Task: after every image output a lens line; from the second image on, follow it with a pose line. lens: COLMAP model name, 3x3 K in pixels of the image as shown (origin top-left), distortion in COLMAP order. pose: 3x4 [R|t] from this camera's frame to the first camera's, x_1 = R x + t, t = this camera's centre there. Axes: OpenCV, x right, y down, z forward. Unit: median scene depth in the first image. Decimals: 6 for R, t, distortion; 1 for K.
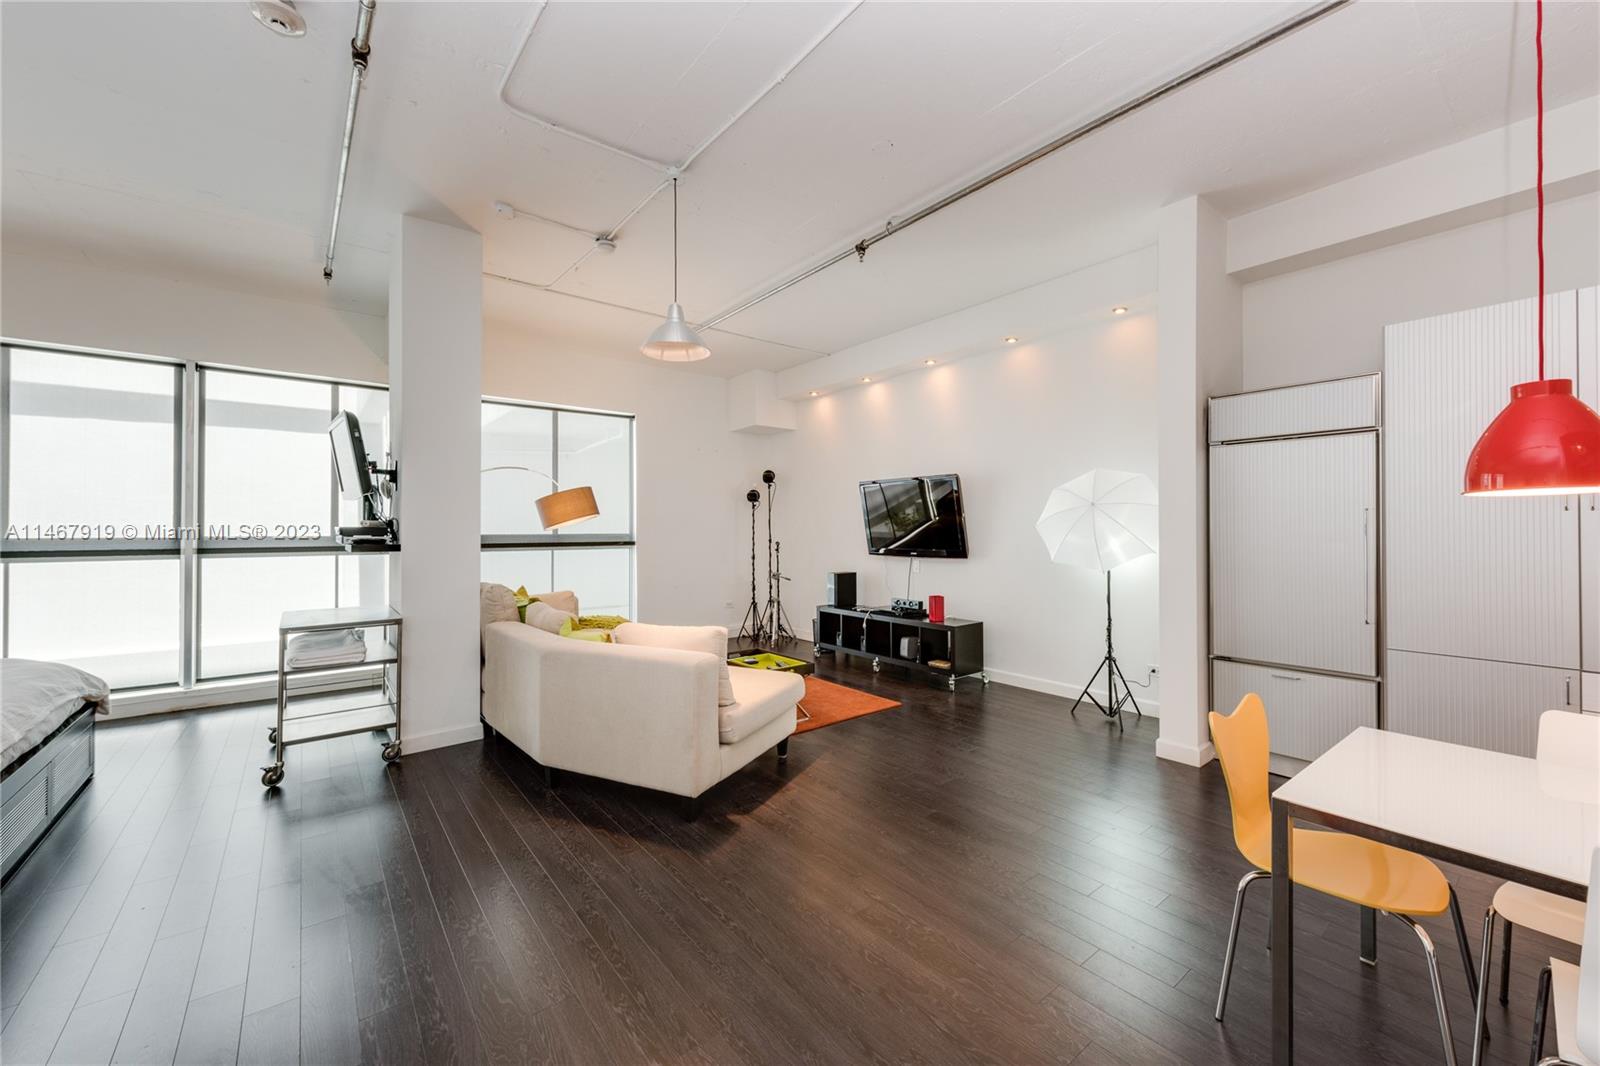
lens RADIAL K [[625.6, 0, 806.2], [0, 625.6, 520.8], [0, 0, 1]] dist [0.009291, -0.002084]
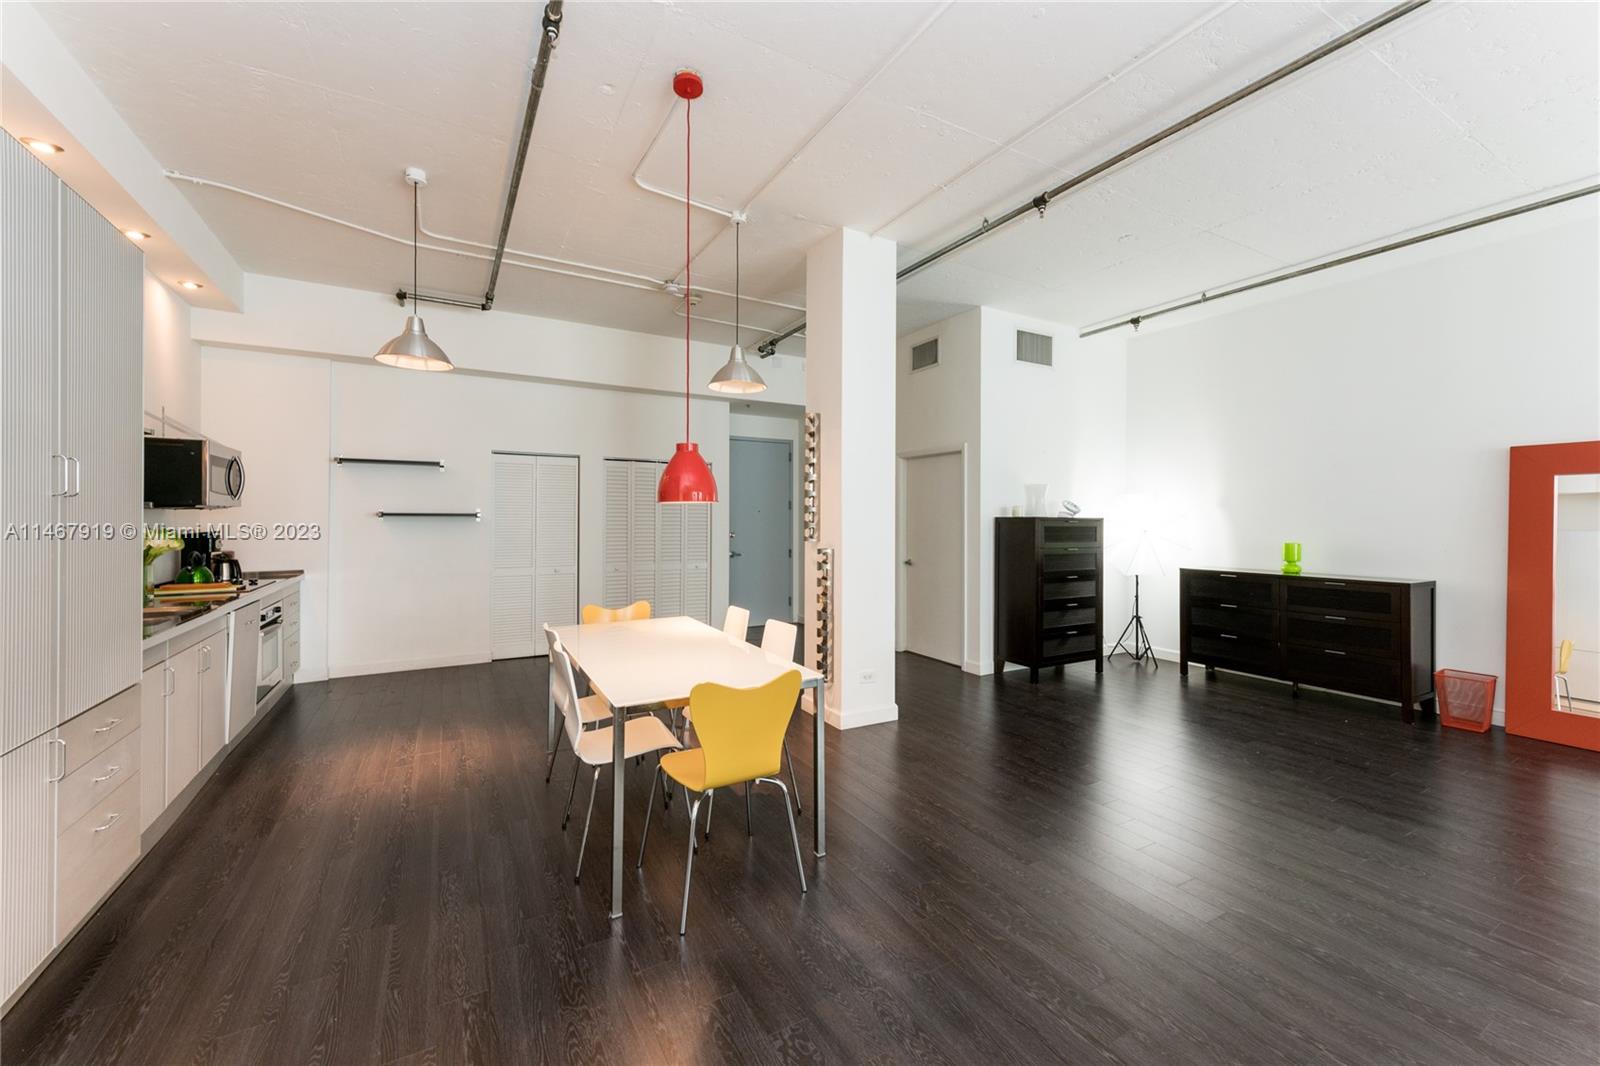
lens RADIAL K [[630.1, 0, 809.9], [0, 630.1, 528.2], [0, 0, 1]] dist [0.011328, -0.002810]
pose [[-0.988443, -0.001501, 0.151587, 0.179726], [-0.001329, 0.999998, 0.001237, 0.009574], [-0.151589, 0.001022, -0.988443, 0.944025]]
